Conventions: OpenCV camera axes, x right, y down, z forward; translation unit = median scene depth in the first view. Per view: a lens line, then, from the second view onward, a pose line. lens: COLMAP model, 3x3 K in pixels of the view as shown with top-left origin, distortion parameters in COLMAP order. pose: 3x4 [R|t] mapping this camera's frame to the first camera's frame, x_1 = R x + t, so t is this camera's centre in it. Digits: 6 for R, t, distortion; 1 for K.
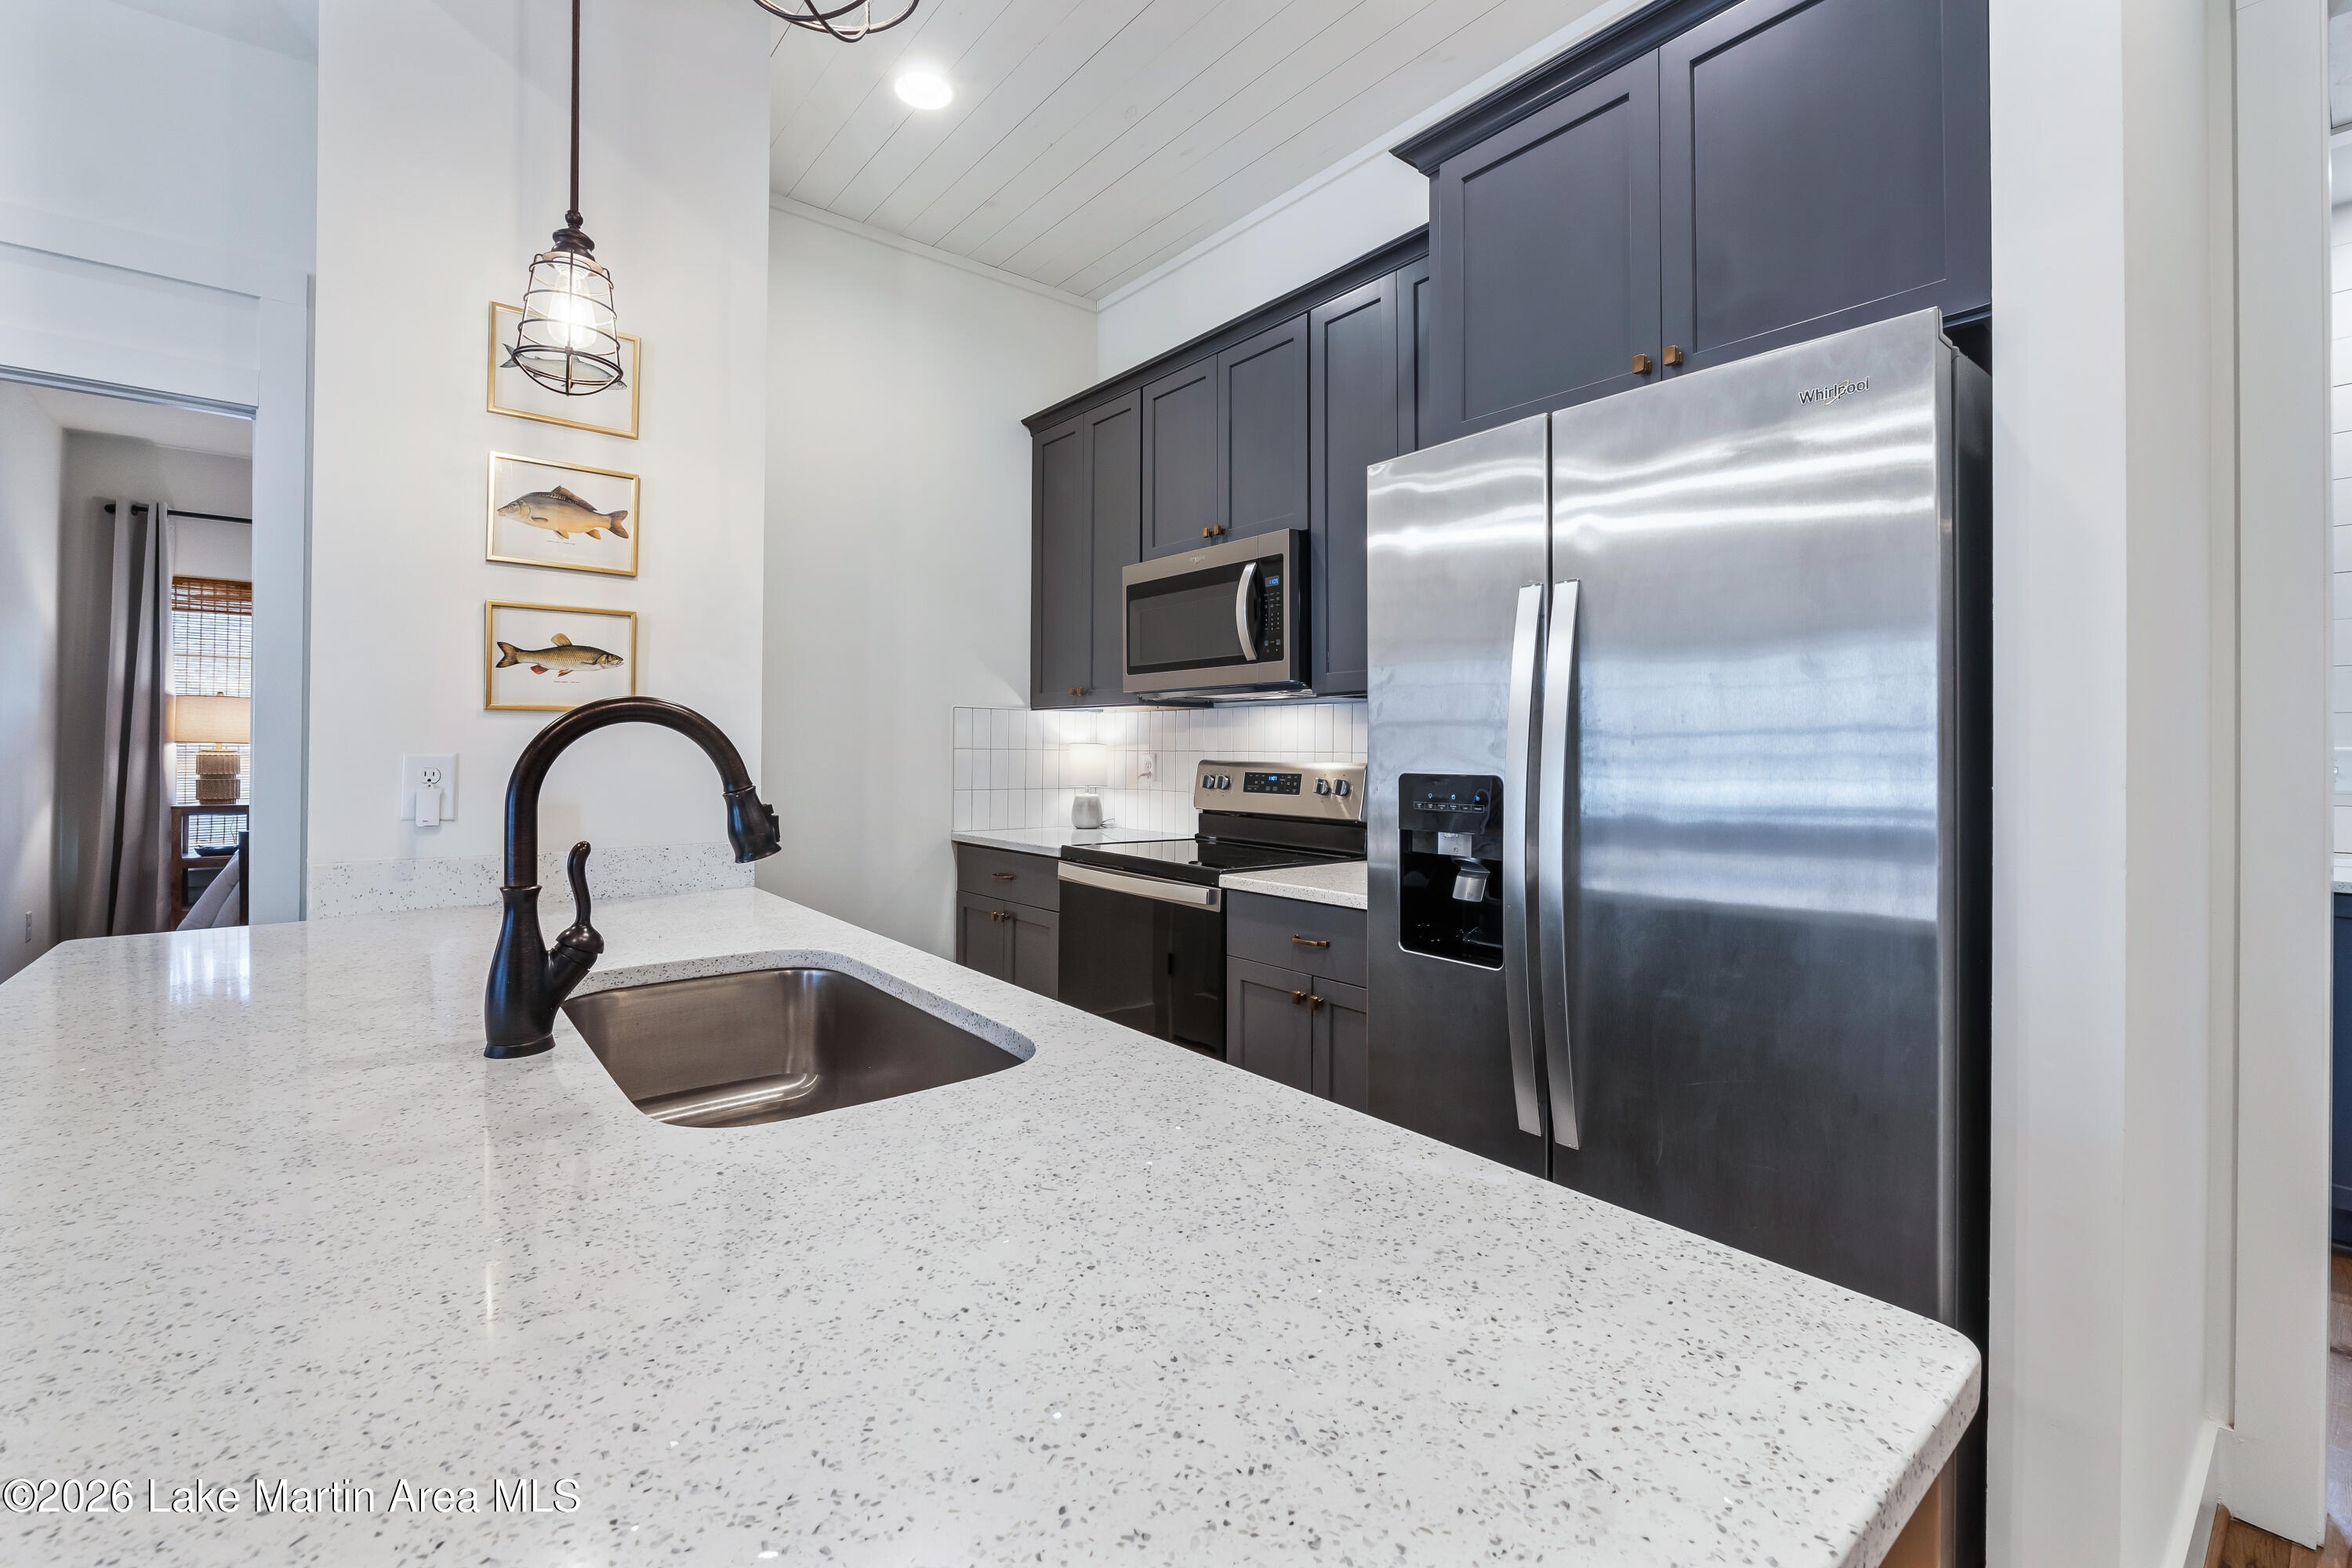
lens RADIAL K [[1011.1, 0, 1166.1], [0, 1011.1, 740.6], [0, 0, 1]] dist [-0.006359, -0.001182]
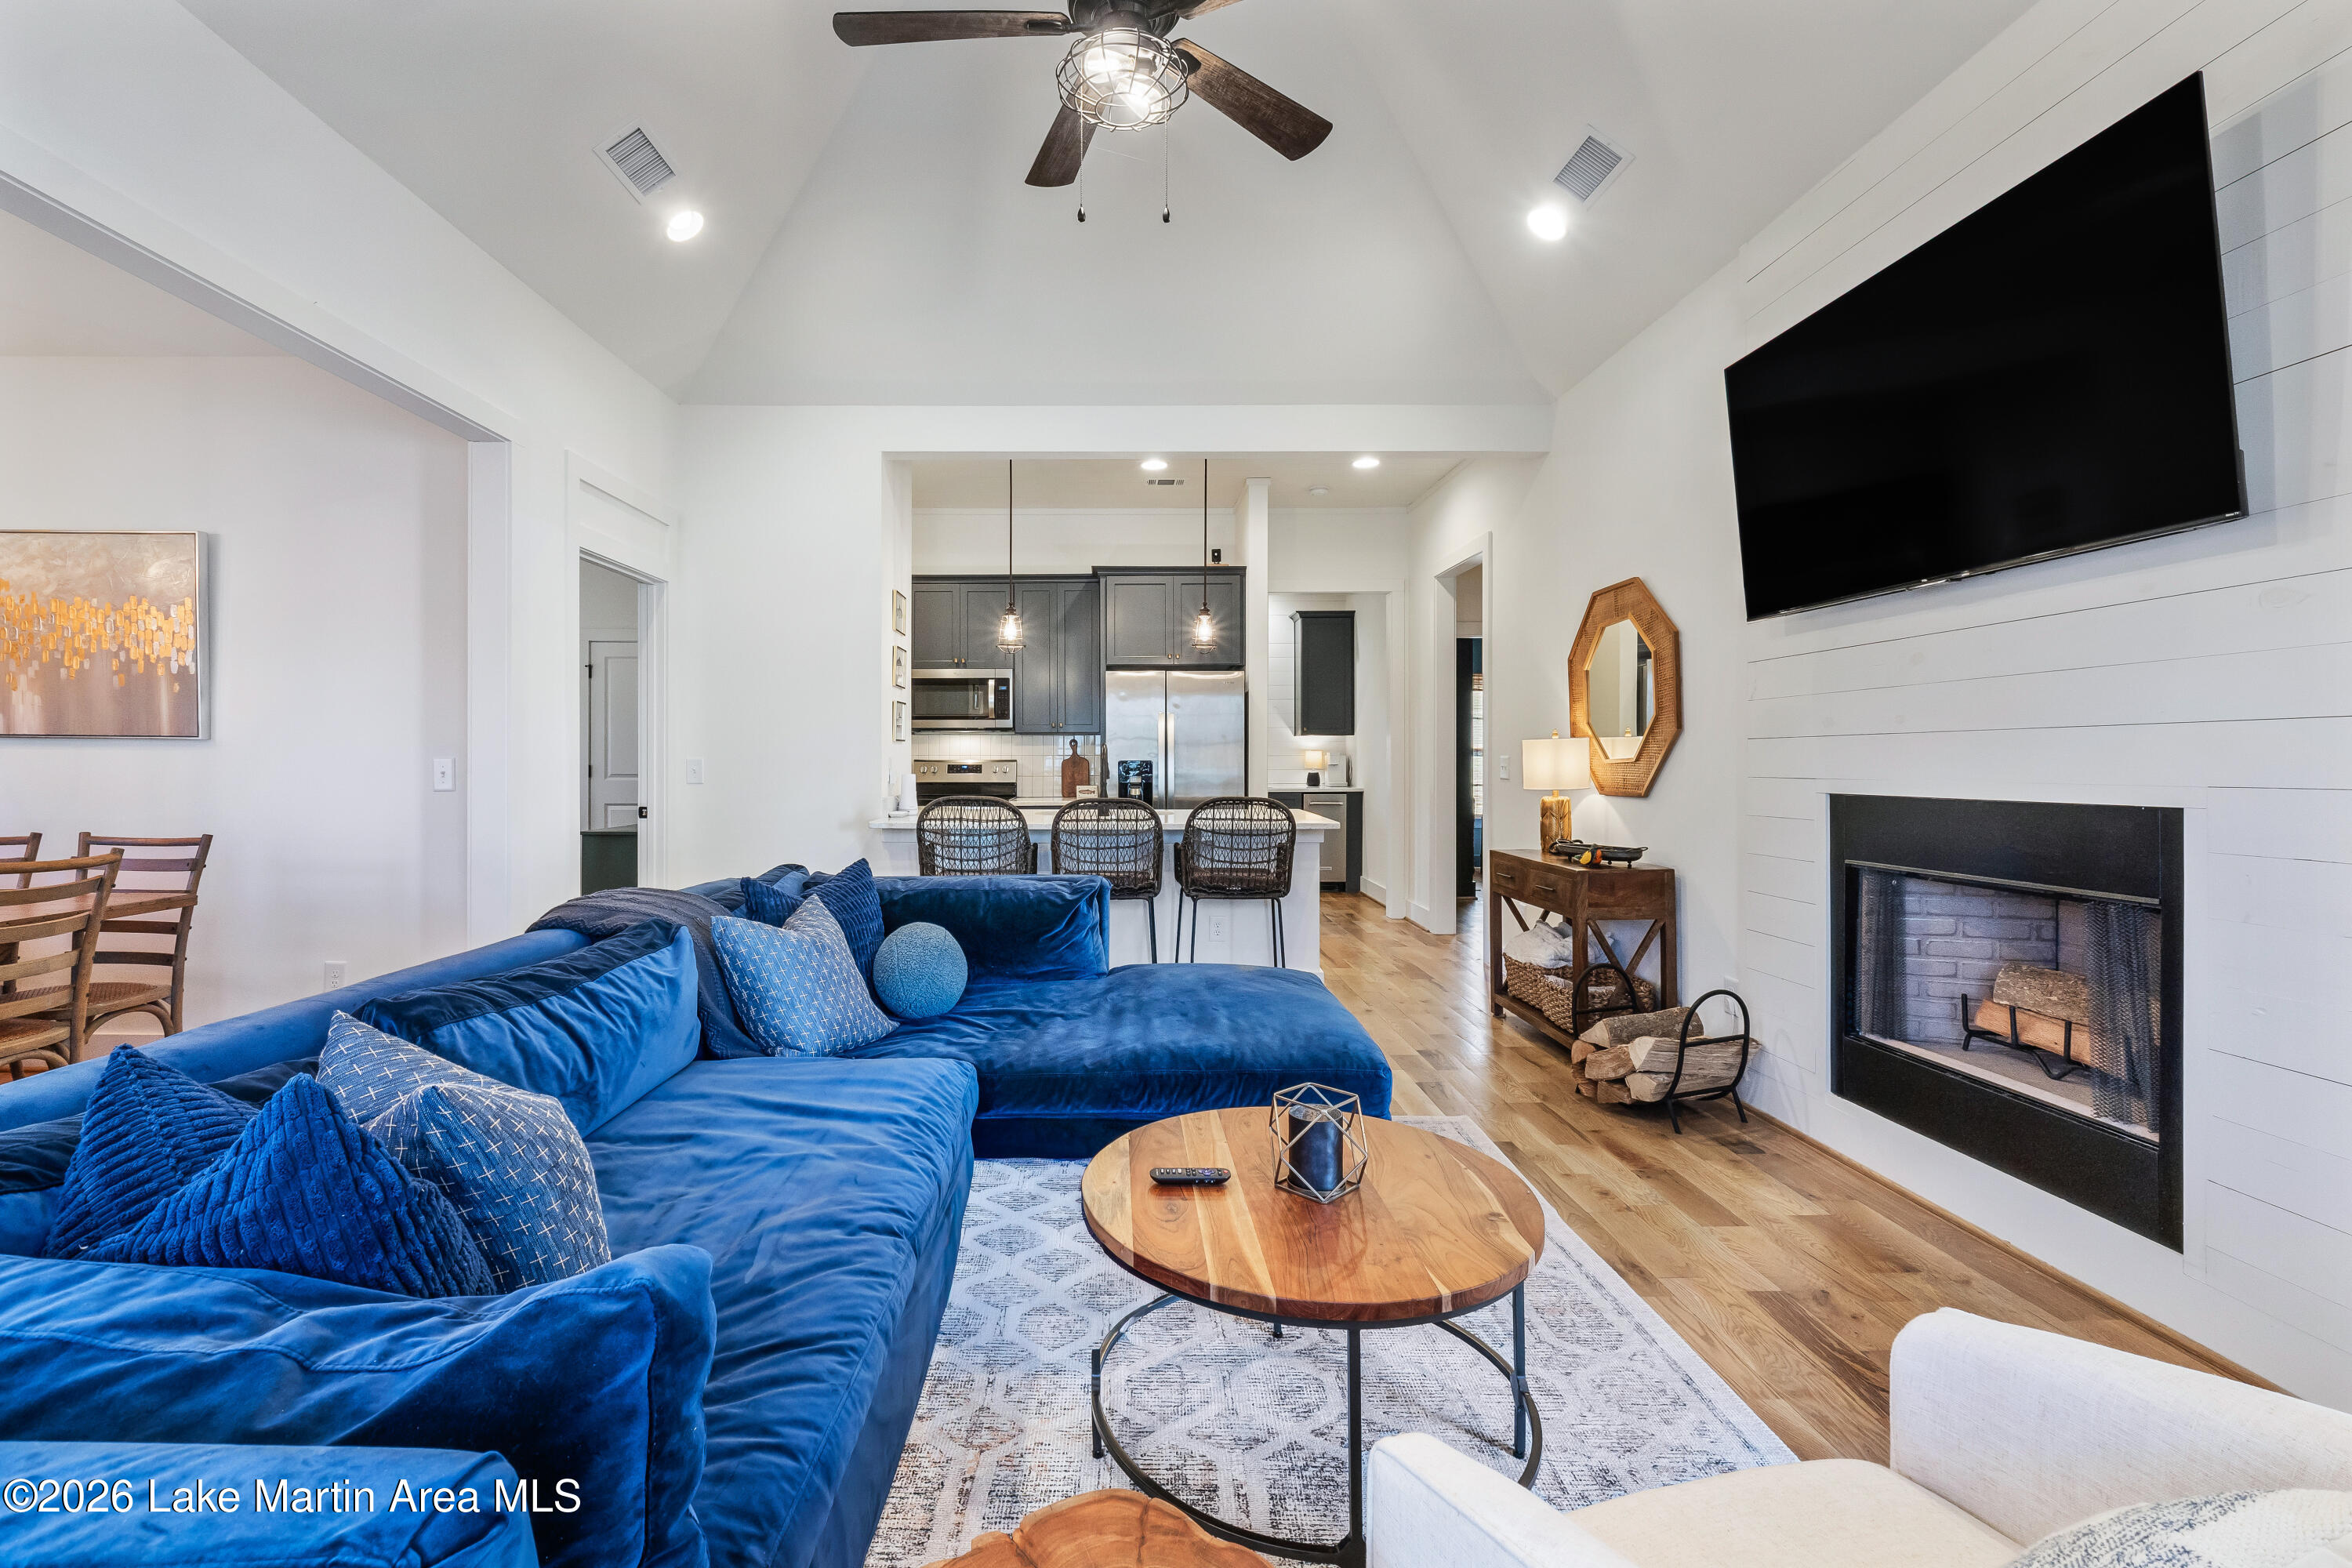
lens RADIAL K [[1011.1, 0, 1124.8], [0, 1011.1, 758.6], [0, 0, 1]] dist [-0.006359, -0.001182]
pose [[0.621798, -0.008267, 0.783134, -1.487186], [-0.003452, 0.999906, 0.013296, -0.013232], [-0.783170, -0.010971, 0.621711, -0.717225]]
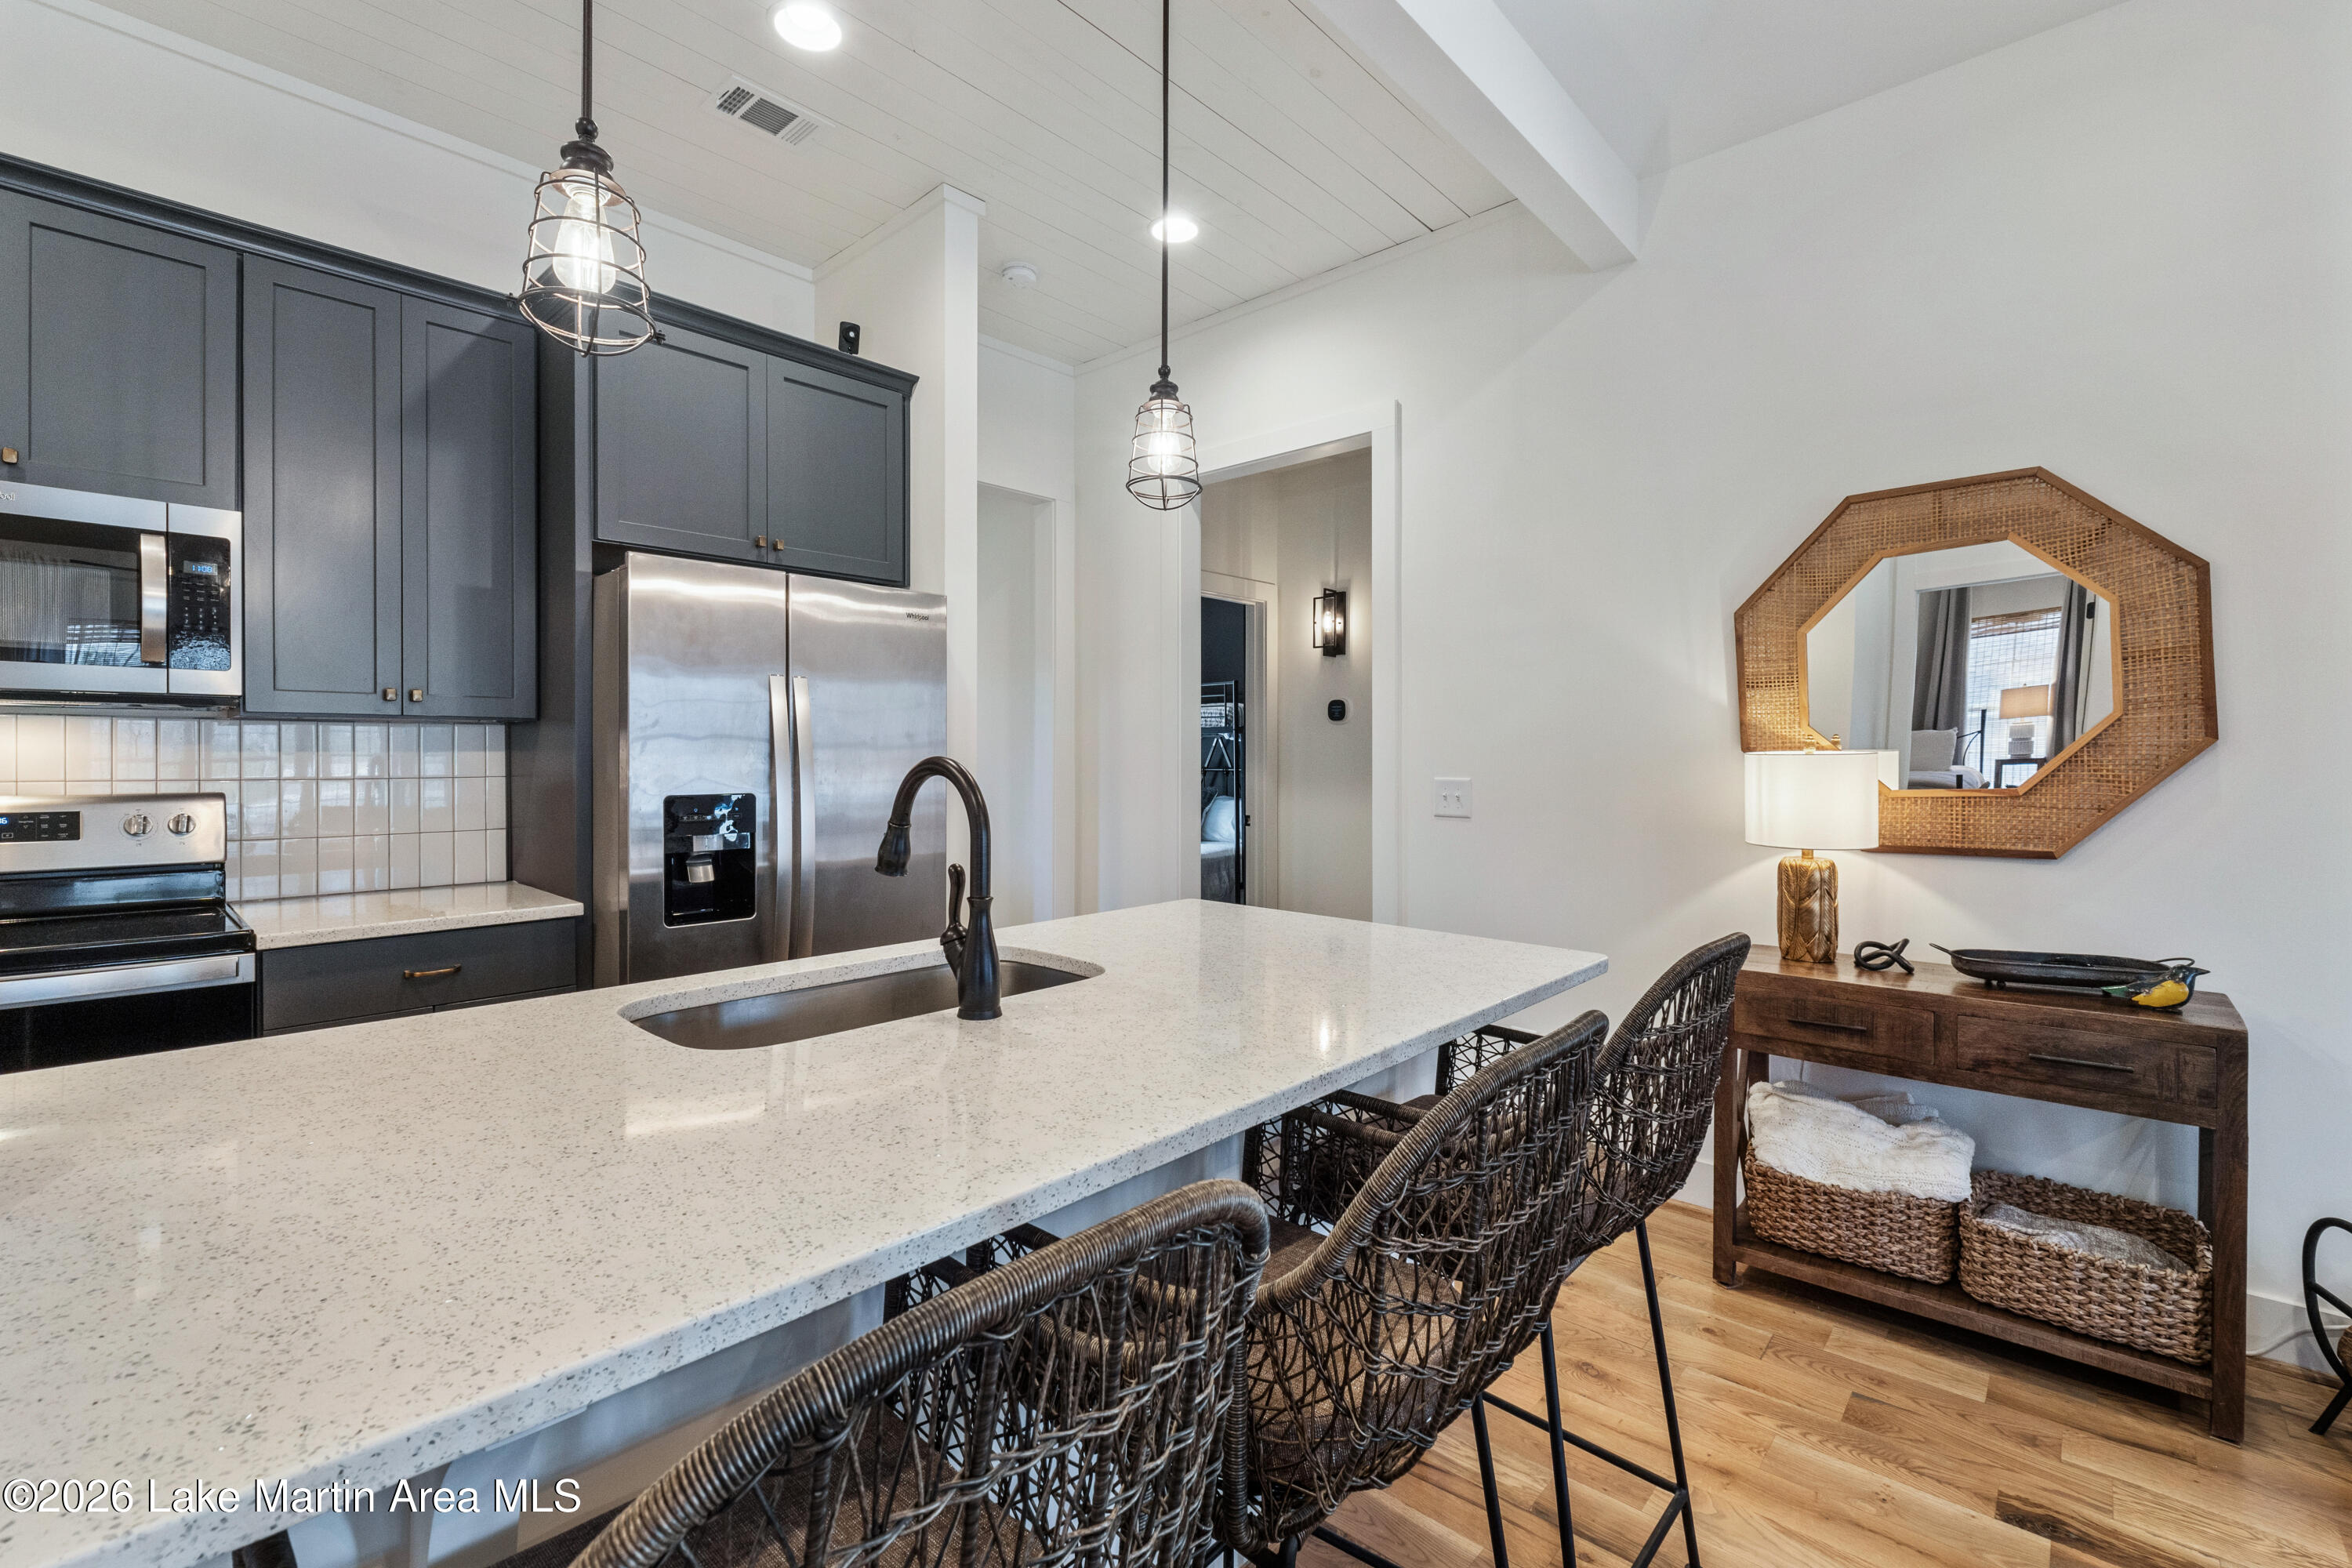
lens RADIAL K [[1011.1, 0, 1161.3], [0, 1011.1, 758.7], [0, 0, 1]] dist [-0.006359, -0.001182]
pose [[-0.132716, -0.008666, 0.991116, -0.682927], [-0.010573, 0.999917, 0.007327, -0.019370], [-0.991098, -0.009506, -0.132797, 0.312226]]
